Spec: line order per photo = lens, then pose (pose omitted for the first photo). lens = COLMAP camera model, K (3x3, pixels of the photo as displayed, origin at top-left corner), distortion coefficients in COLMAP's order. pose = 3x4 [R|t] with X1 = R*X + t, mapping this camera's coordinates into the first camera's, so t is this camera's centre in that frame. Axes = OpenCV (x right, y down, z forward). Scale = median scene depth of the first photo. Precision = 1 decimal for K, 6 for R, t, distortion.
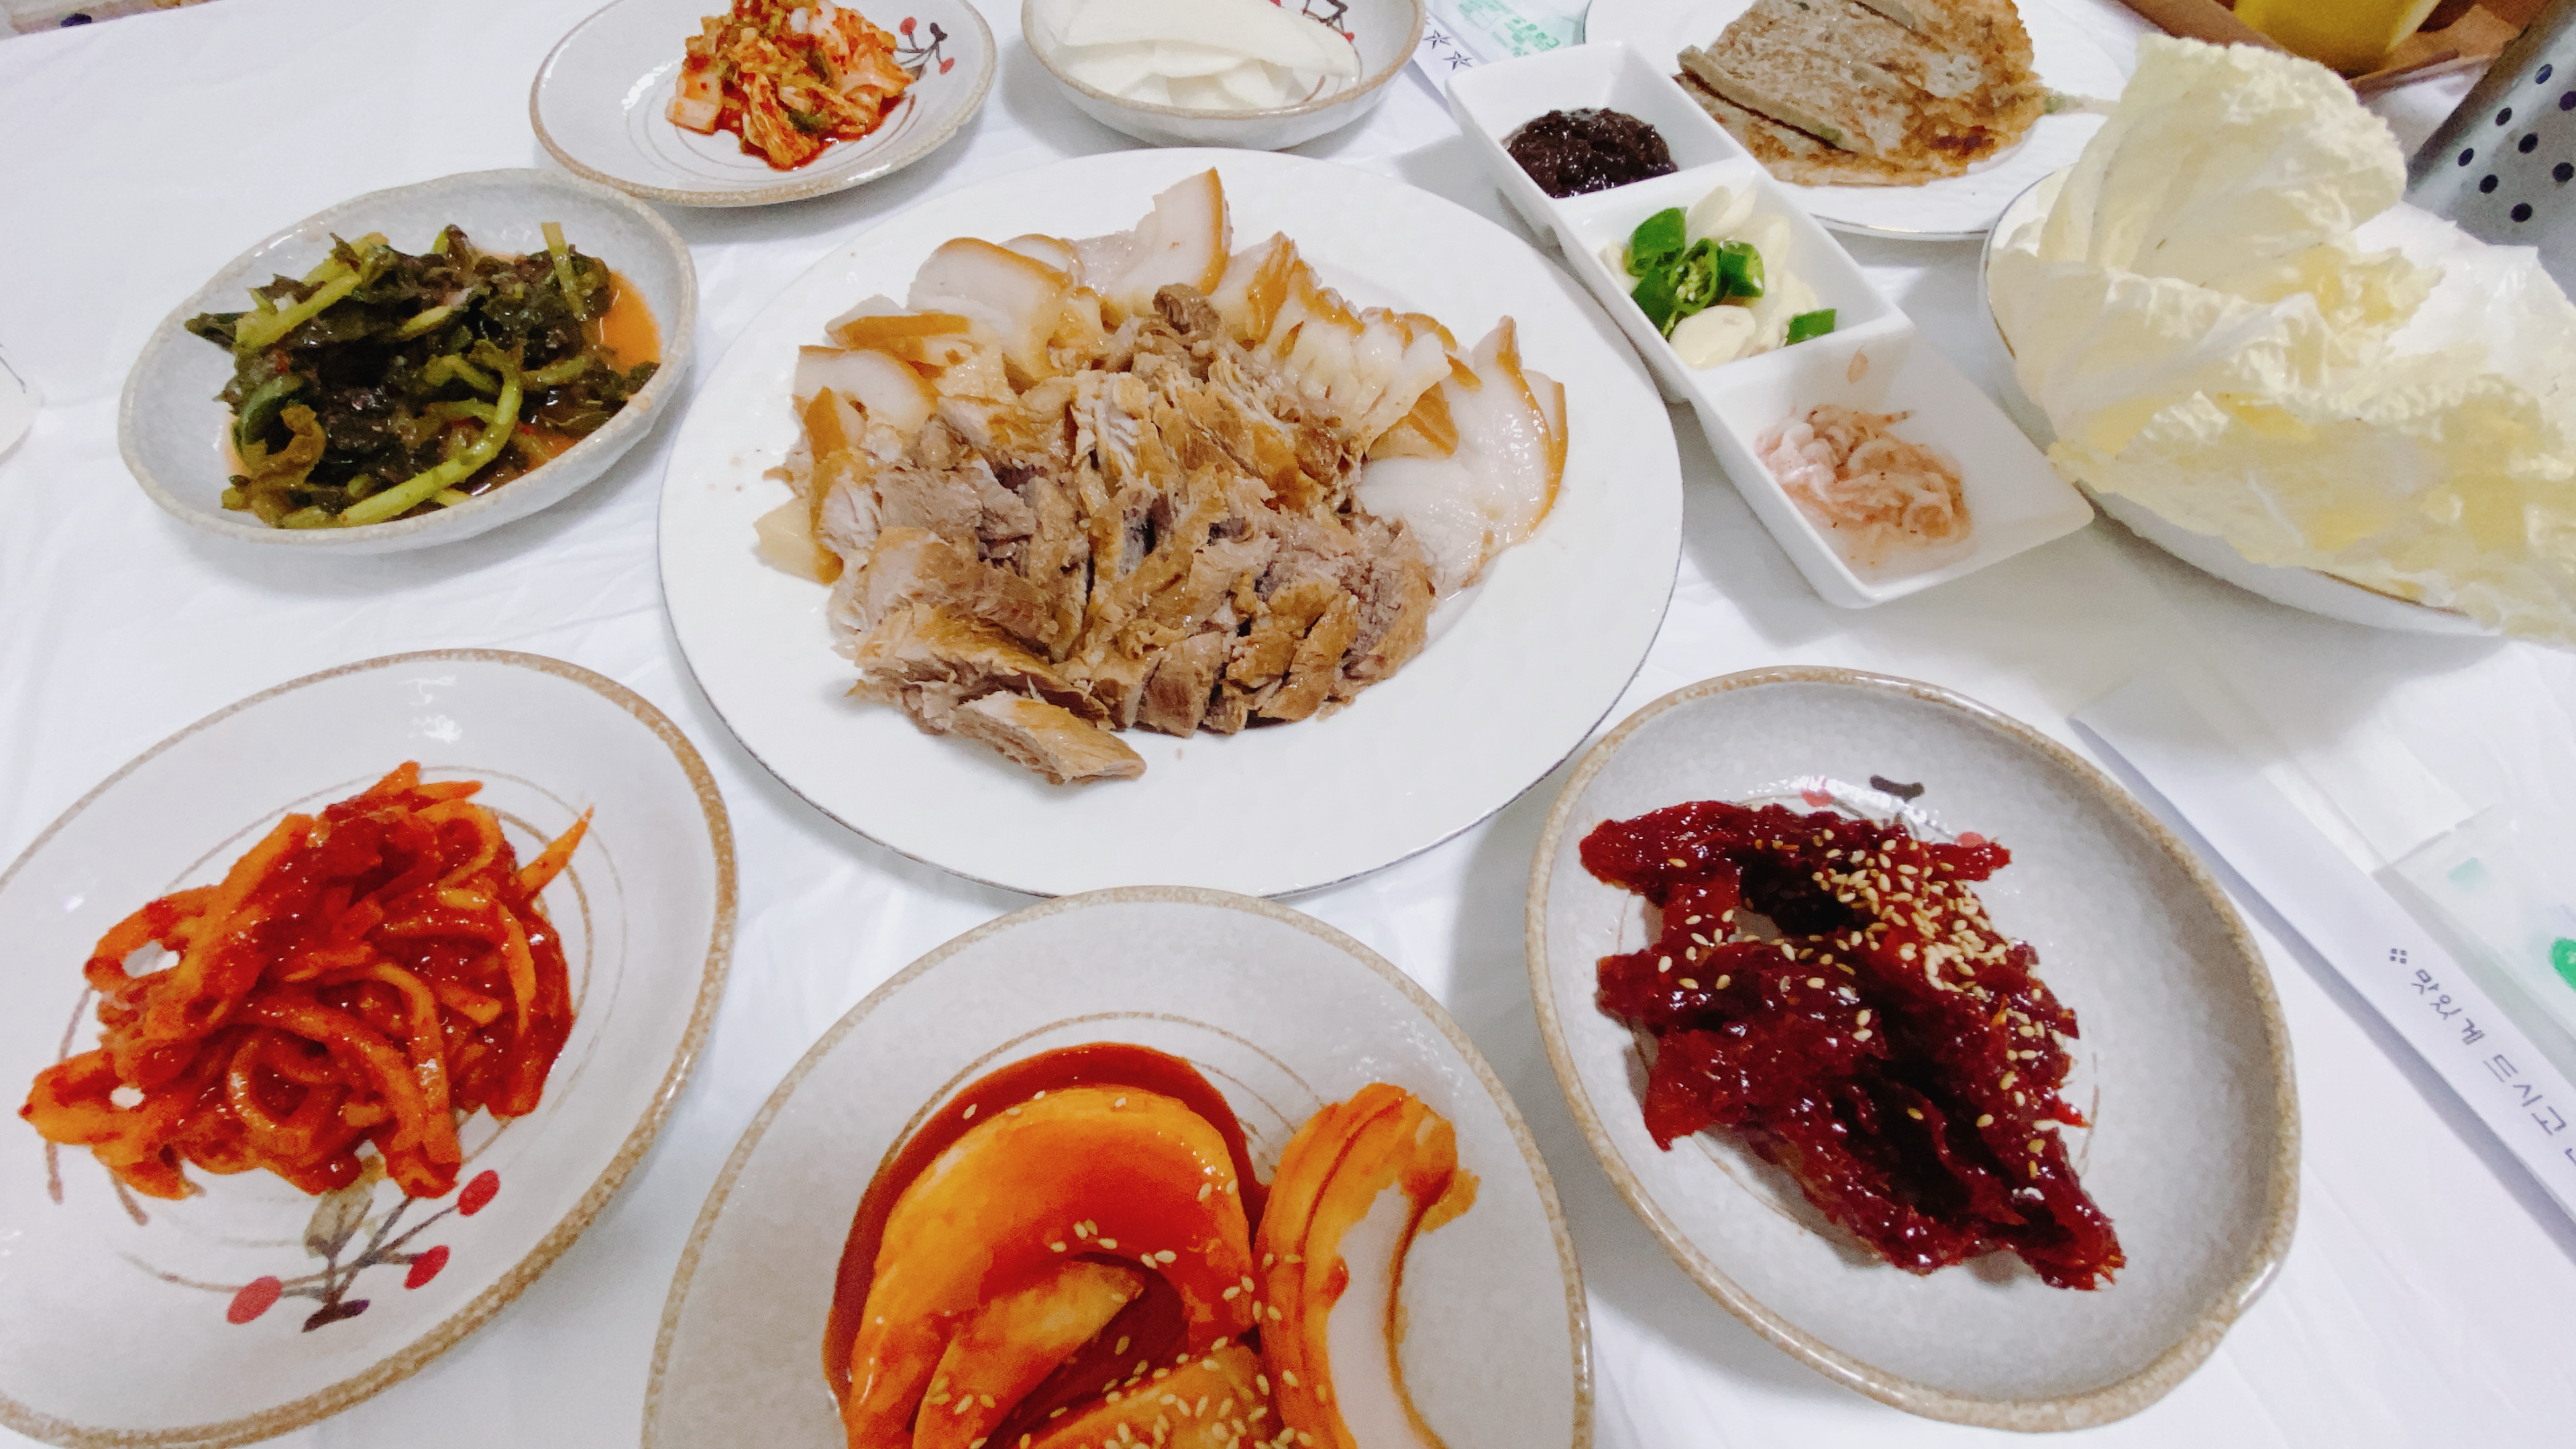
lens RADIAL K [[1044.2, 0, 1288.0], [0, 1044.2, 724.5], [0, 0, 1]] dist [0.017479, -0.018402]
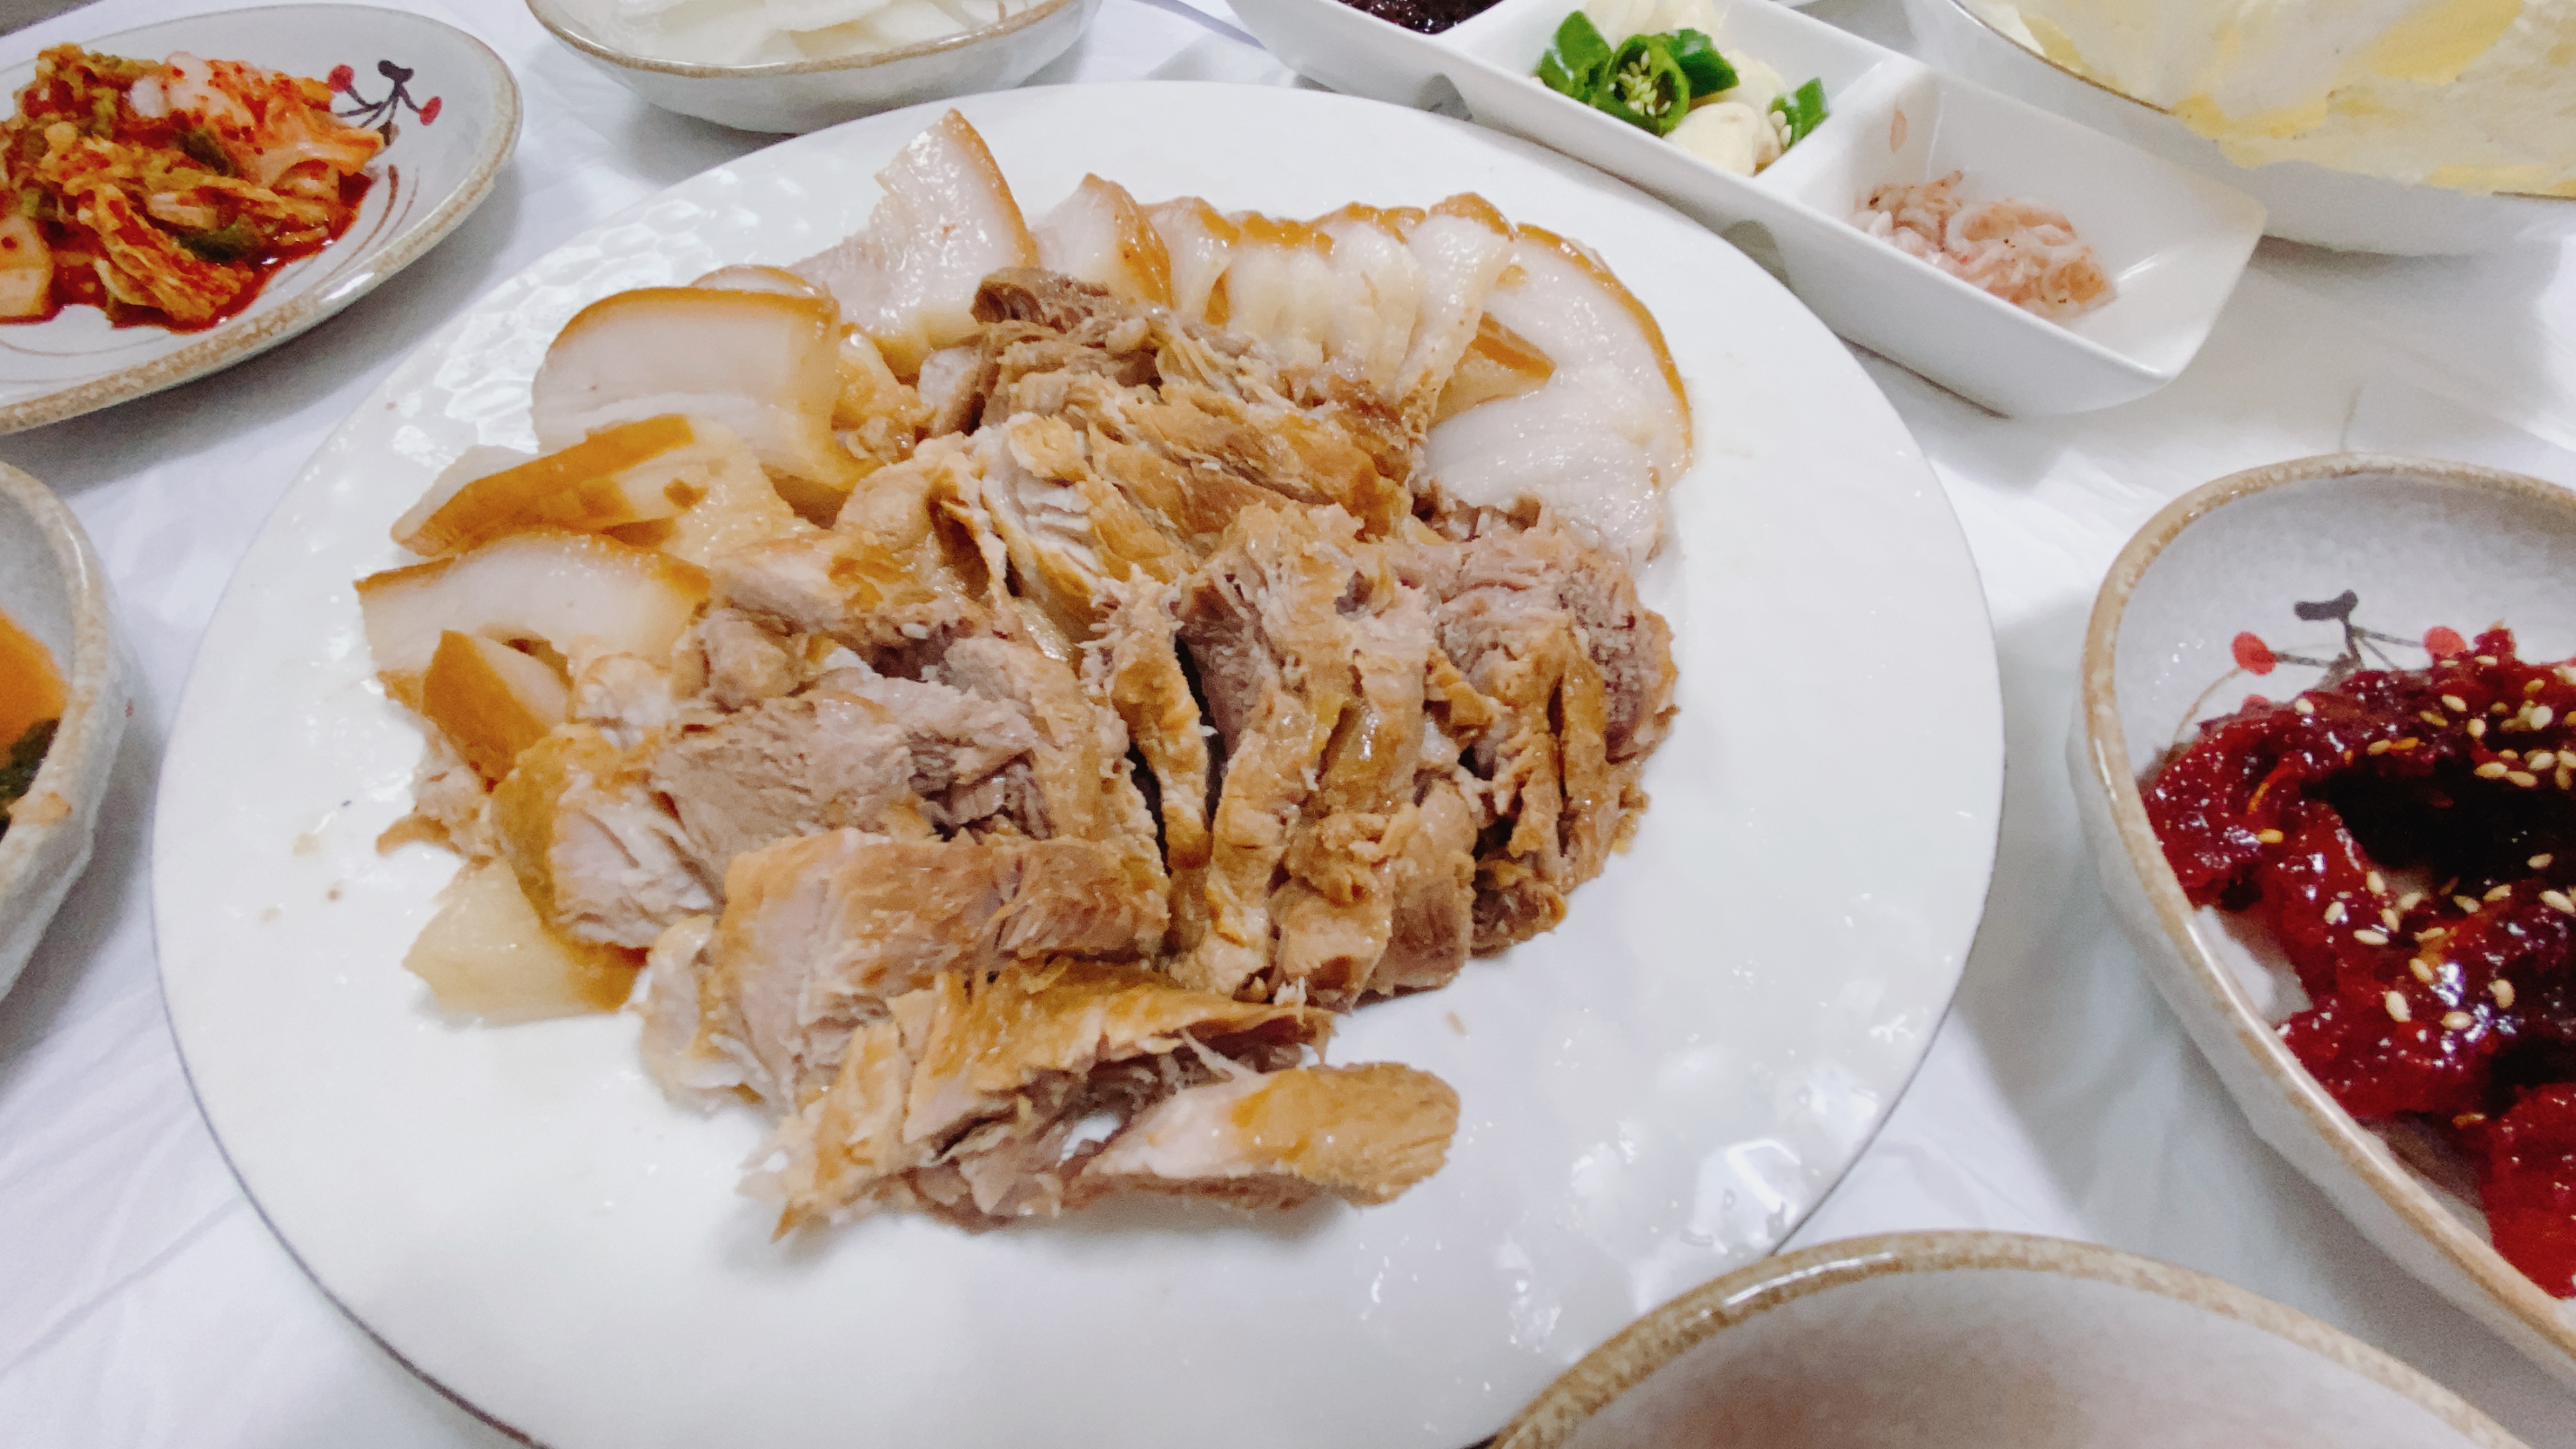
lens RADIAL K [[1044.2, 0, 1288.0], [0, 1044.2, 724.5], [0, 0, 1]] dist [0.017479, -0.018402]
pose [[0.893247, -0.379121, 0.241612, -0.225136], [0.388578, 0.921370, 0.009166, -0.133669], [-0.226089, 0.085698, 0.970330, 0.441056]]
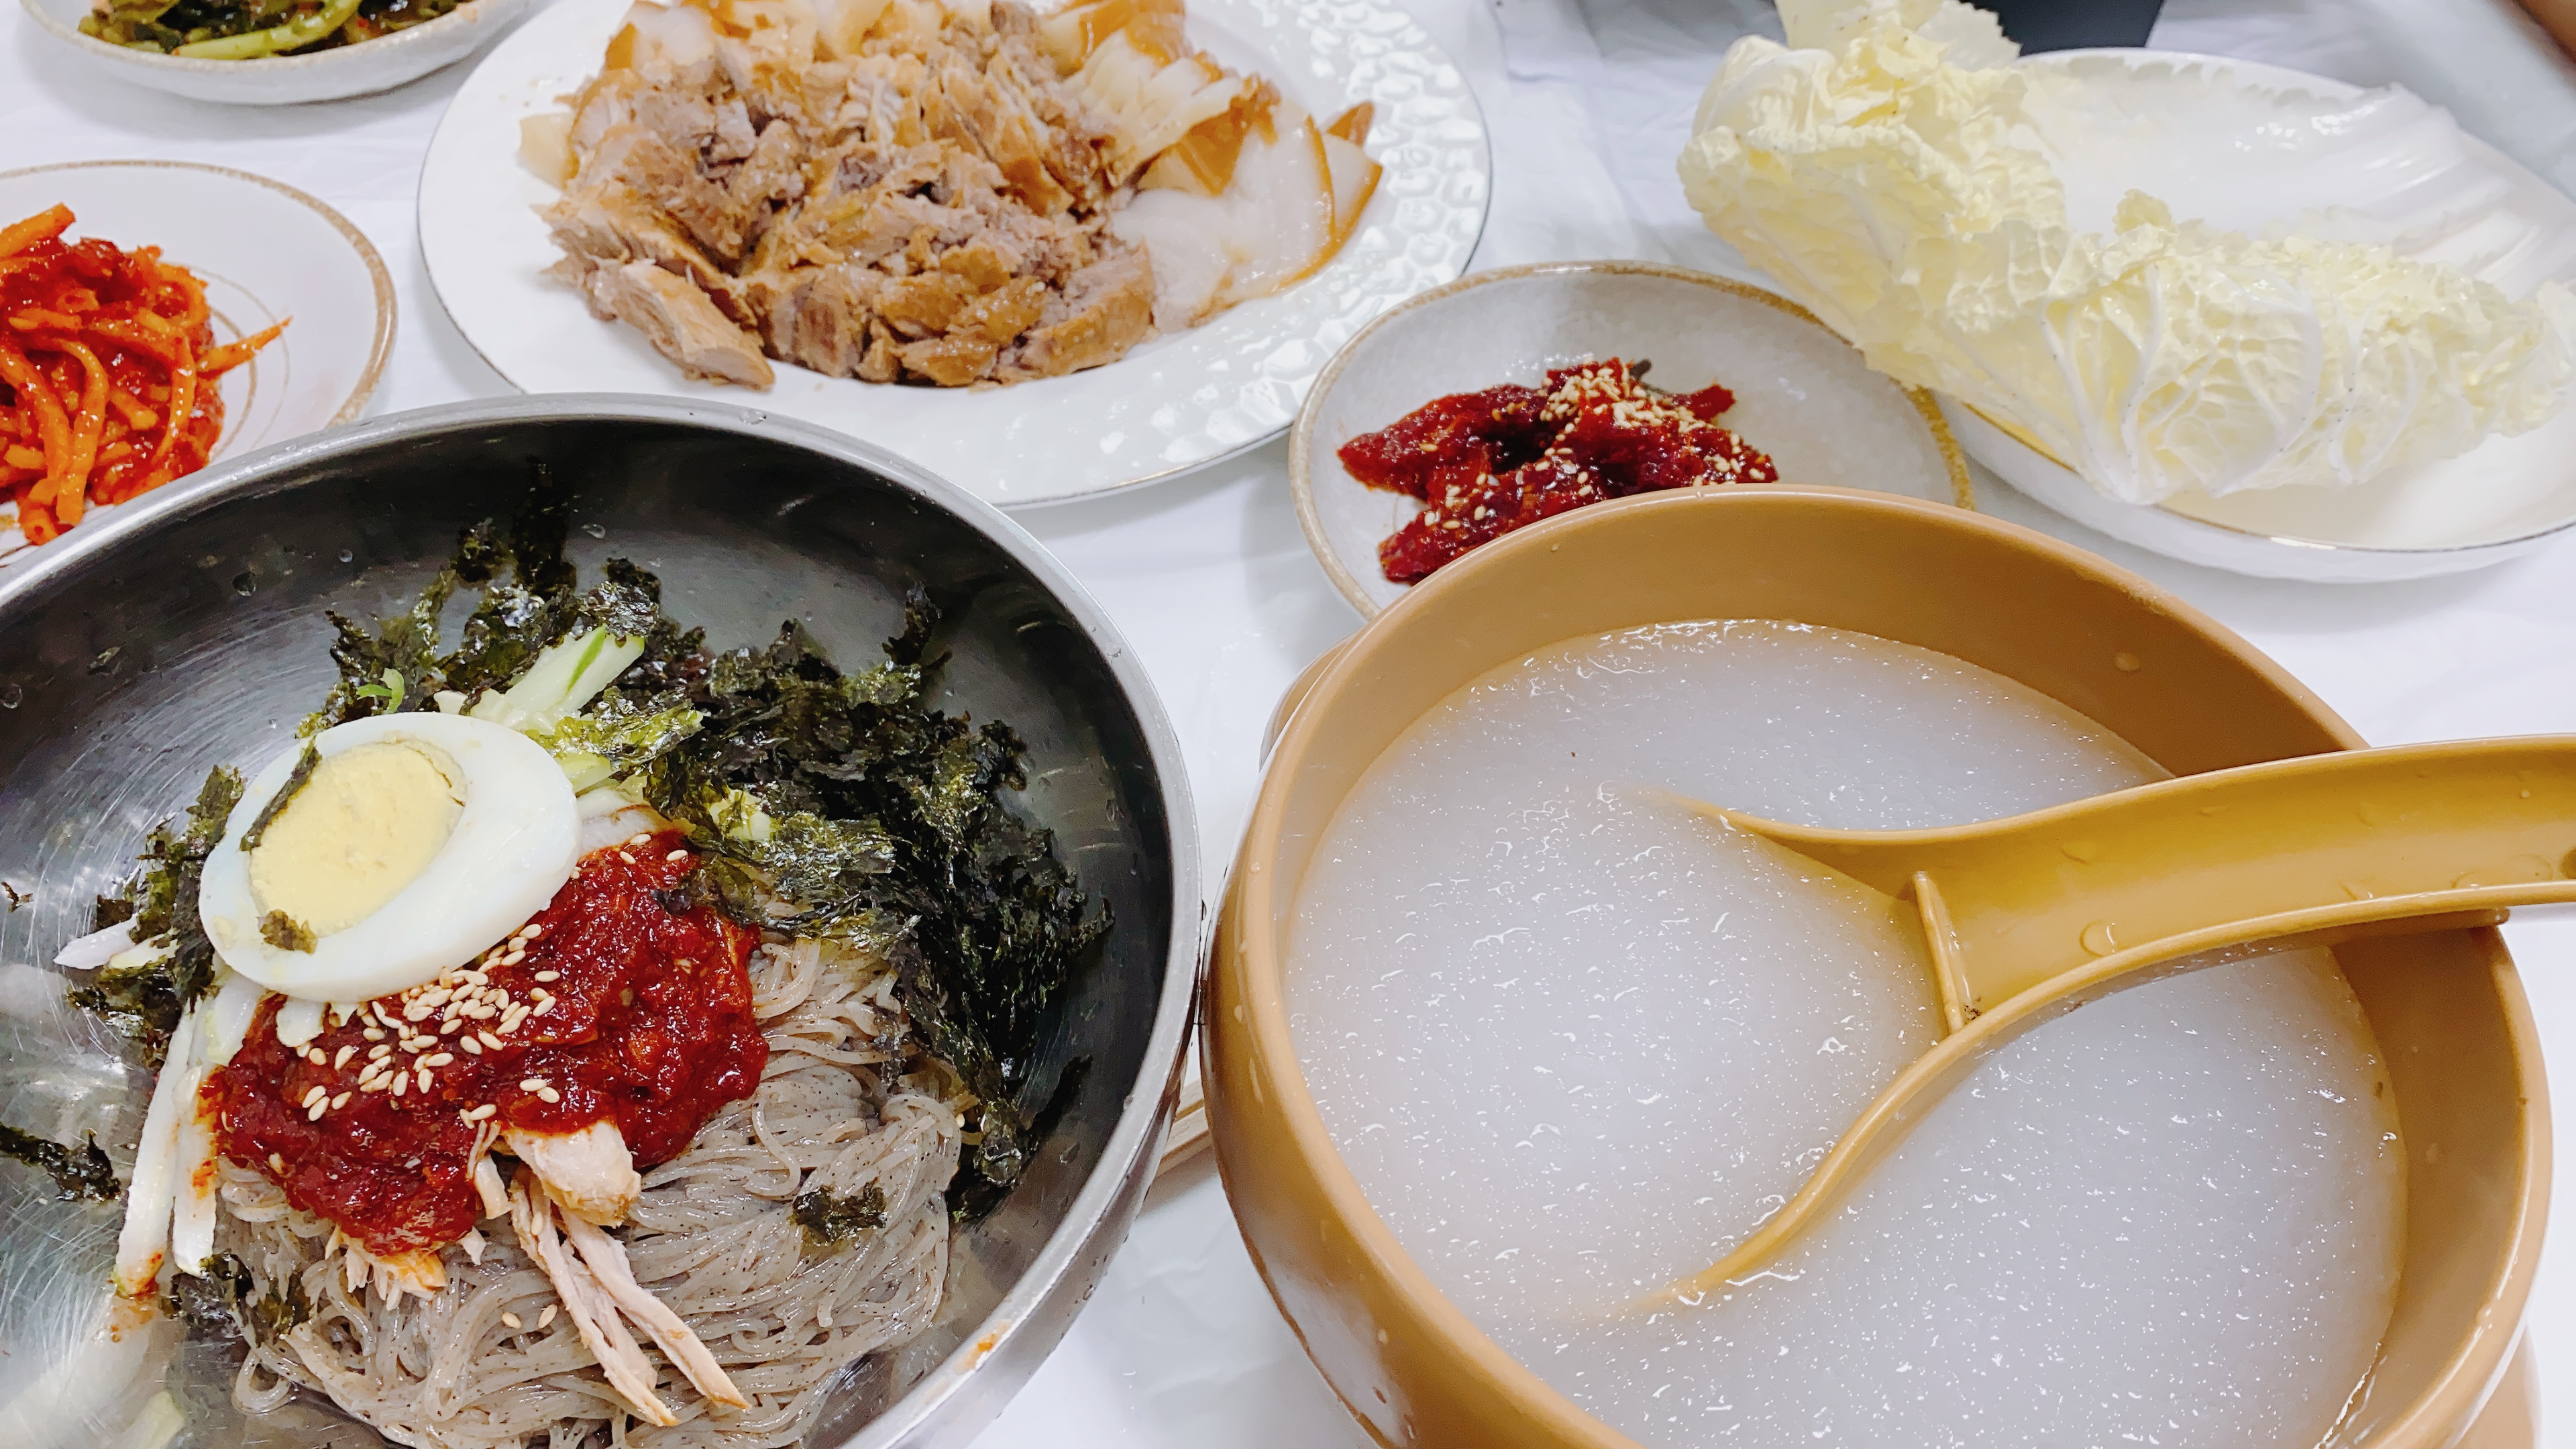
lens RADIAL K [[2018.7, 0, 1288.0], [0, 2018.7, 724.5], [0, 0, 1]] dist [0.028009, 0.000638]
pose [[0.955773, 0.213569, -0.202202, 0.701813], [-0.247377, 0.955623, -0.159965, 0.479707], [0.159066, 0.202910, 0.966191, -0.649890]]
